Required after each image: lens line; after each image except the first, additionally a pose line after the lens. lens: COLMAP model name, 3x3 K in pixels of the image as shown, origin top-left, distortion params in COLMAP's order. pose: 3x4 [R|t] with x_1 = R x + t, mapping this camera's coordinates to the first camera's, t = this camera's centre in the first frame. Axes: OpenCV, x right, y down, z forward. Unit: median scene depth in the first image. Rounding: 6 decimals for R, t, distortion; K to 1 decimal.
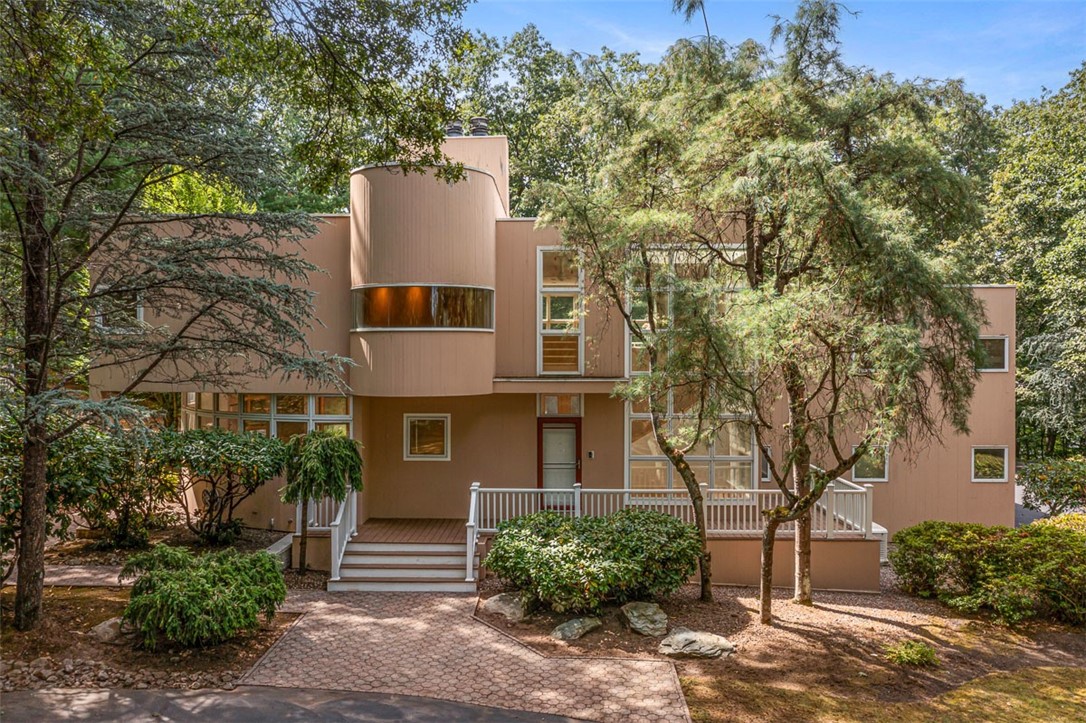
lens RADIAL K [[865.2, 0, 543.0], [0, 865.2, 361.5], [0, 0, 1]] dist [-0.000967, 0.001896]
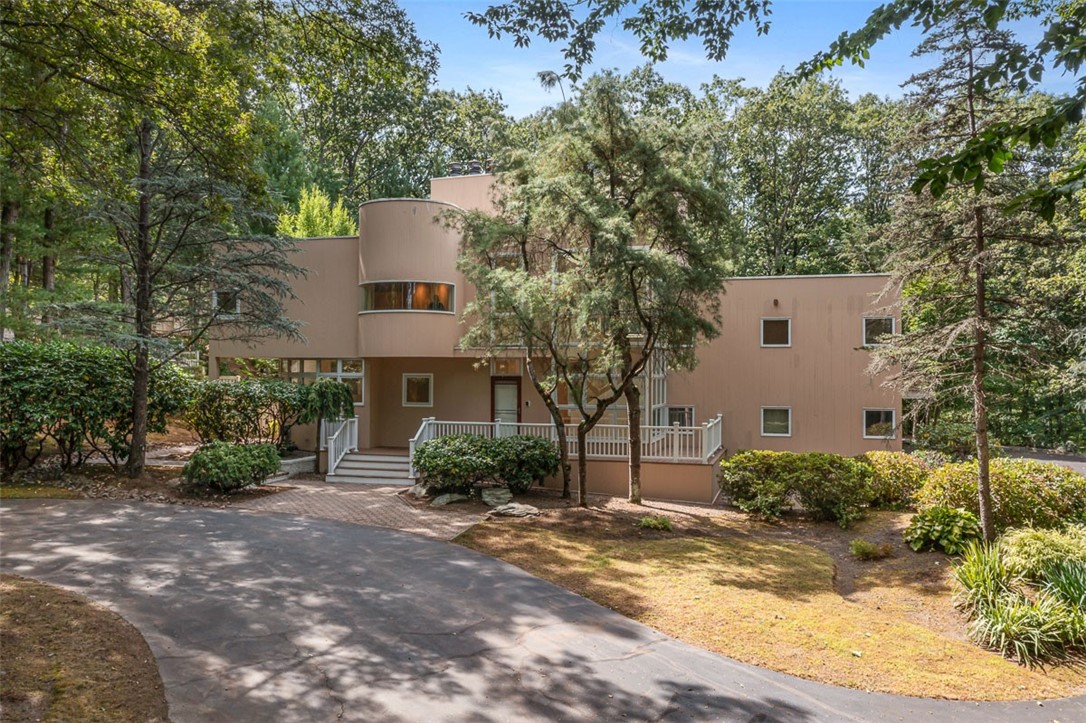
lens RADIAL K [[865.2, 0, 543.0], [0, 865.2, 361.5], [0, 0, 1]] dist [-0.000967, 0.001896]
pose [[0.966088, 0.000111, -0.258211, 0.473984], [-0.005819, 0.999755, -0.021343, 0.077033], [0.258146, 0.022122, 0.965853, -0.348495]]
